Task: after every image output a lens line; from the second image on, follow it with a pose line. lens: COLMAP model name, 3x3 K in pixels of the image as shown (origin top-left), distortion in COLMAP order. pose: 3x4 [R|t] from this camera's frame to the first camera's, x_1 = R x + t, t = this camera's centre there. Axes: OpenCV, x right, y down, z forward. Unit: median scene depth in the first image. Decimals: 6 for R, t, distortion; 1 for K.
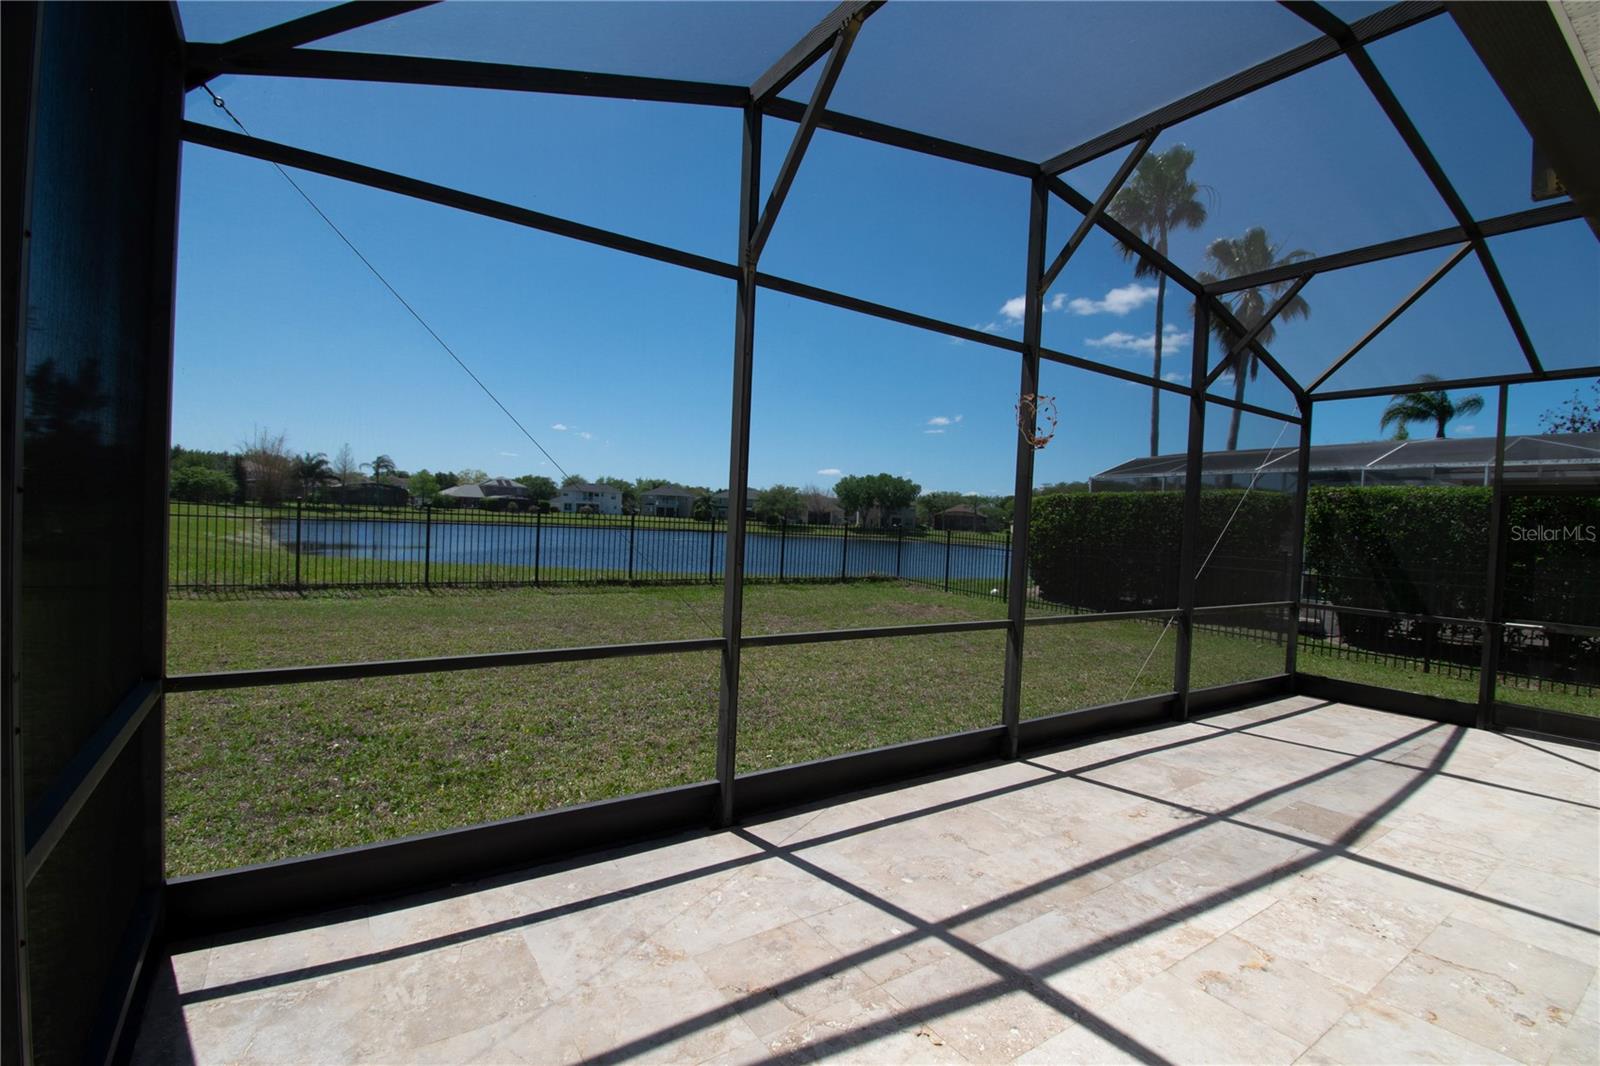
lens RADIAL K [[708.9, 0, 809.6], [0, 708.9, 540.0], [0, 0, 1]] dist [0.001615, -0.000471]
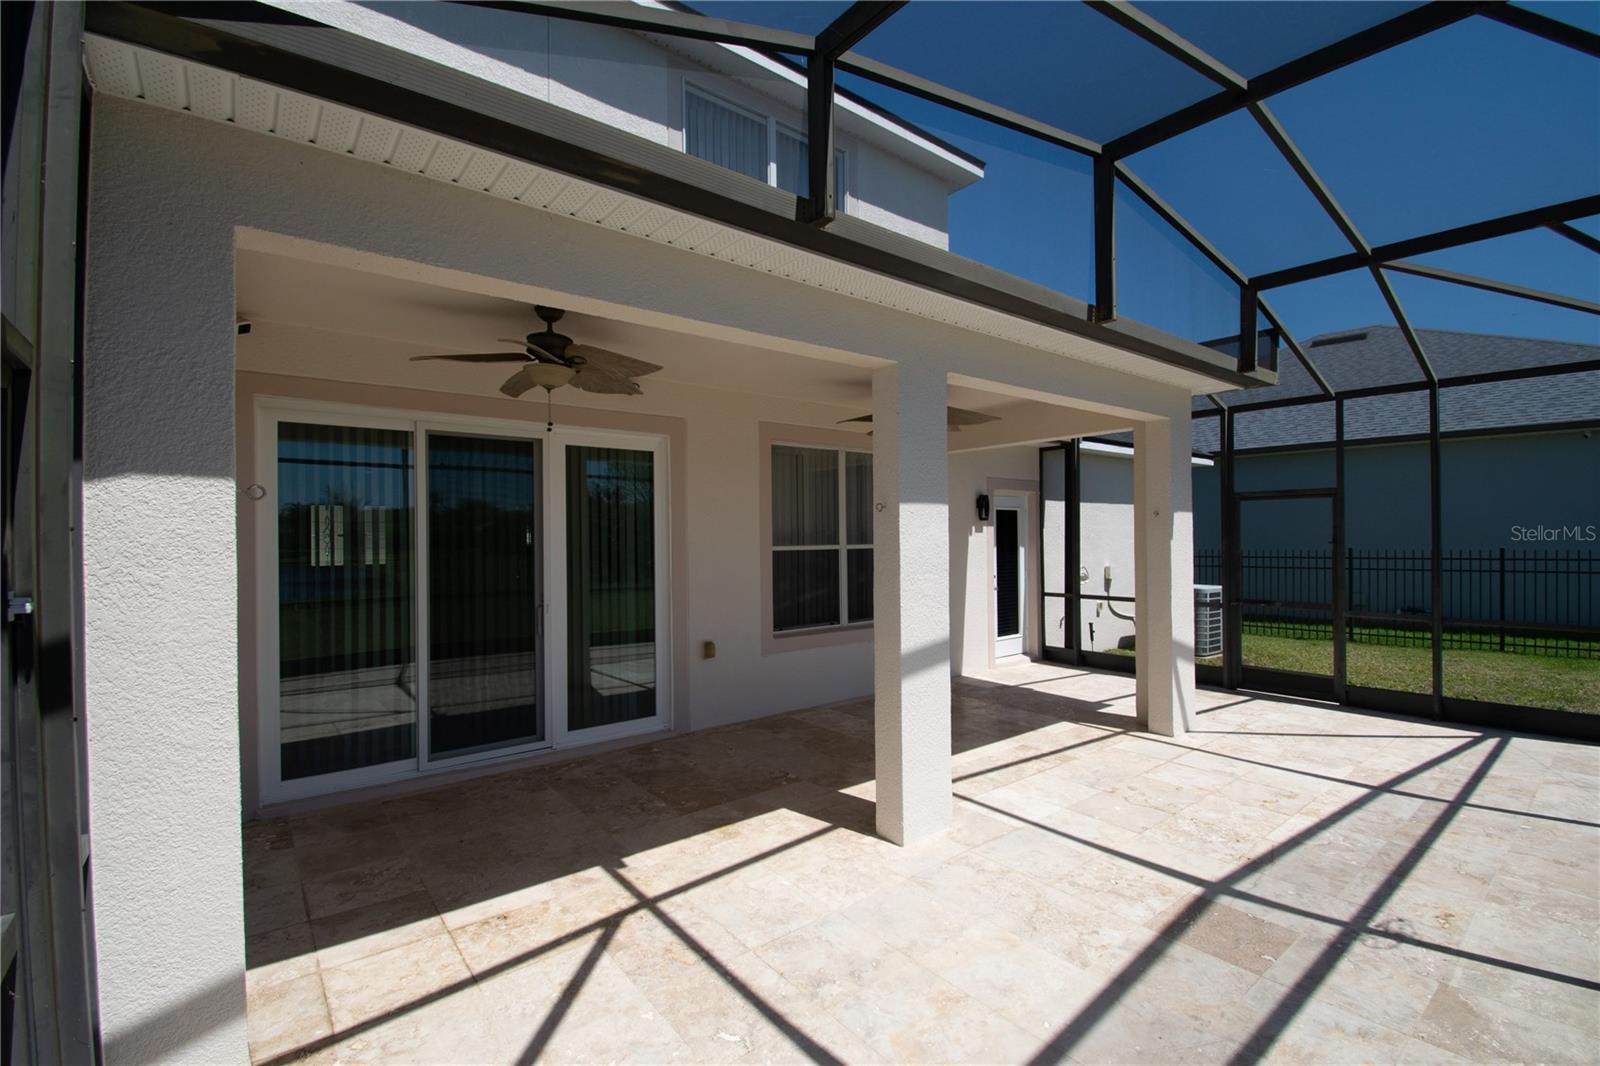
lens RADIAL K [[708.9, 0, 808.2], [0, 708.9, 539.5], [0, 0, 1]] dist [0.001615, -0.000471]
pose [[-0.996407, -0.034503, -0.077347, 0.428455], [-0.037077, 0.998797, 0.032085, -0.011997], [0.076147, 0.034838, -0.996488, 0.588227]]
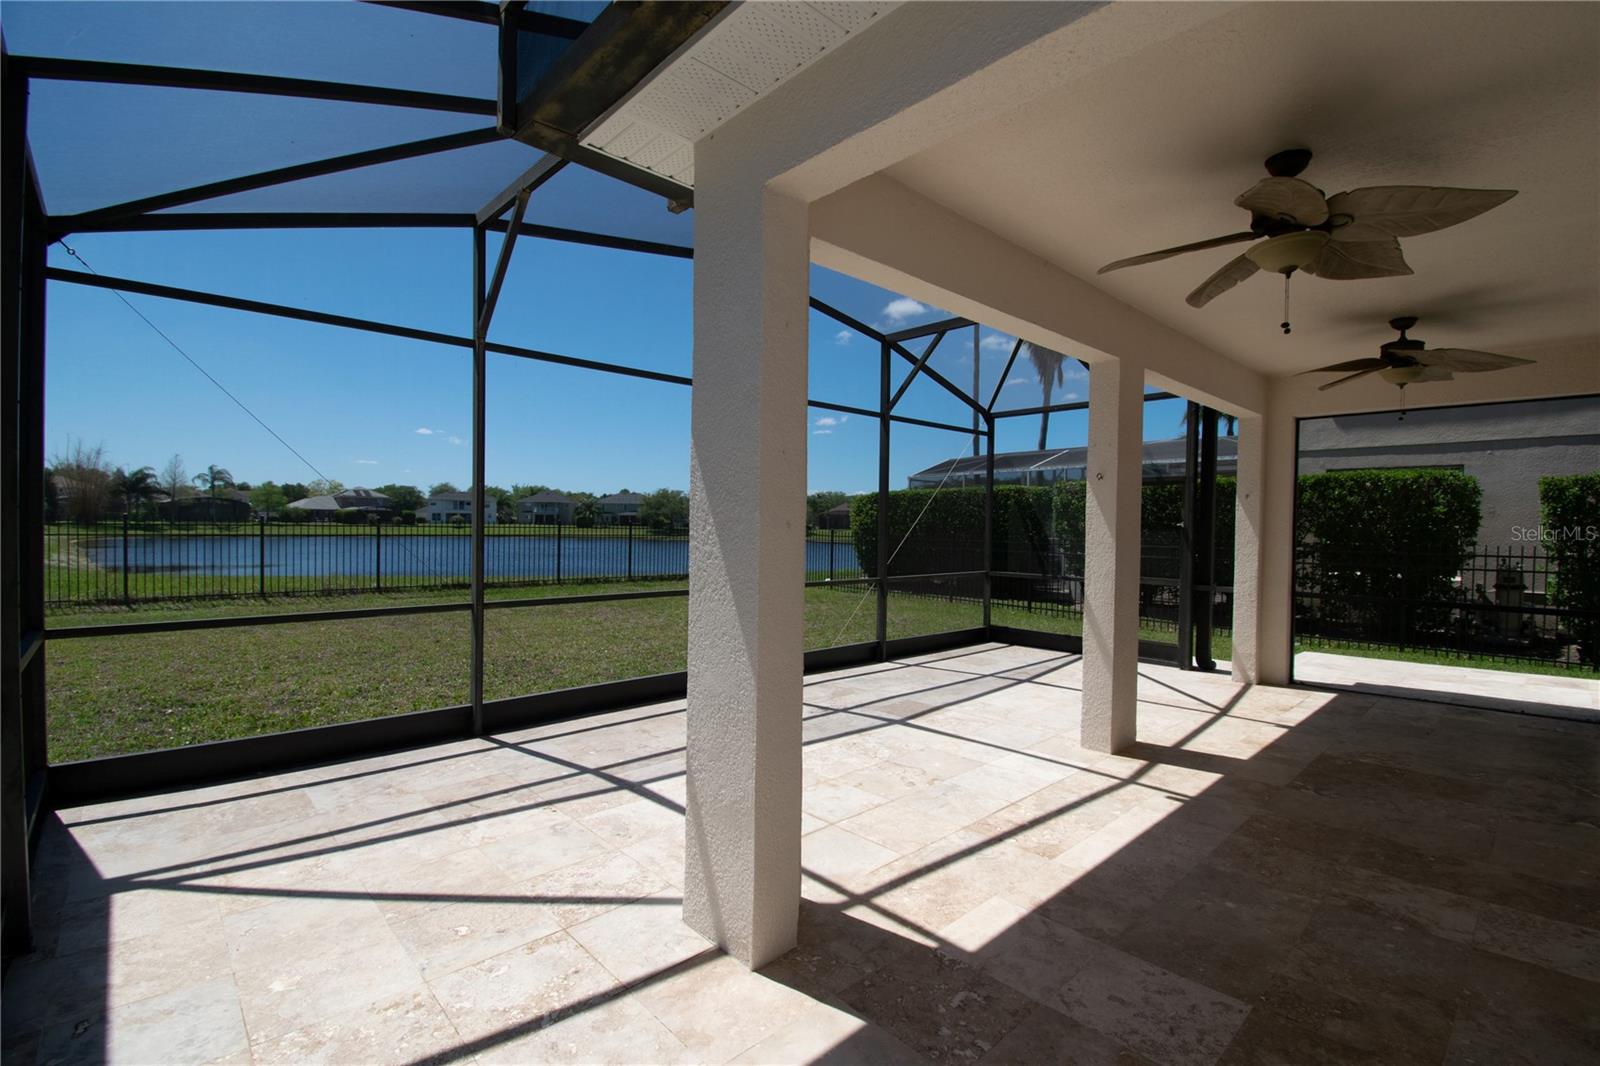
lens RADIAL K [[708.9, 0, 808.7], [0, 708.9, 535.8], [0, 0, 1]] dist [0.001615, -0.000471]
pose [[0.988086, -0.032537, 0.150424, 0.103423], [0.033835, 0.999409, -0.006075, 0.012121], [-0.150137, 0.011093, 0.988603, -0.153354]]
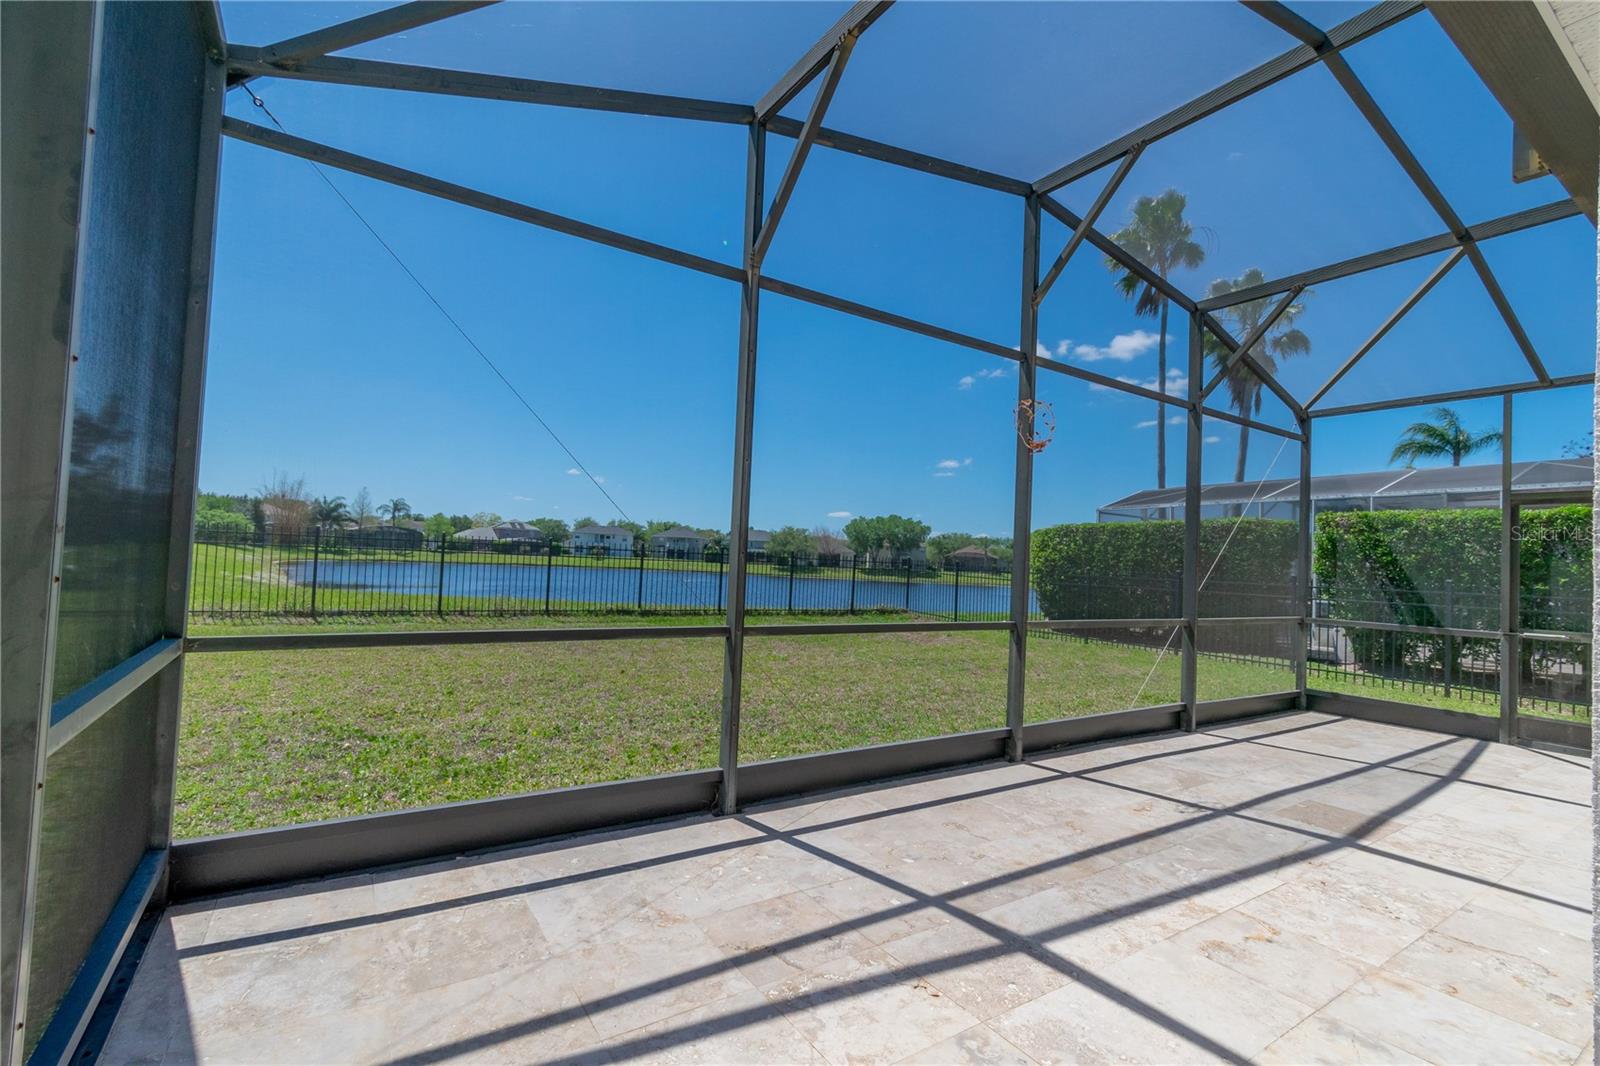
lens RADIAL K [[708.9, 0, 807.0], [0, 708.9, 537.1], [0, 0, 1]] dist [0.001615, -0.000471]
pose [[0.999839, -0.002921, -0.017704, 0.003772], [0.001778, 0.997933, -0.064245, 0.024172], [0.017855, 0.064204, 0.997777, -0.007709]]
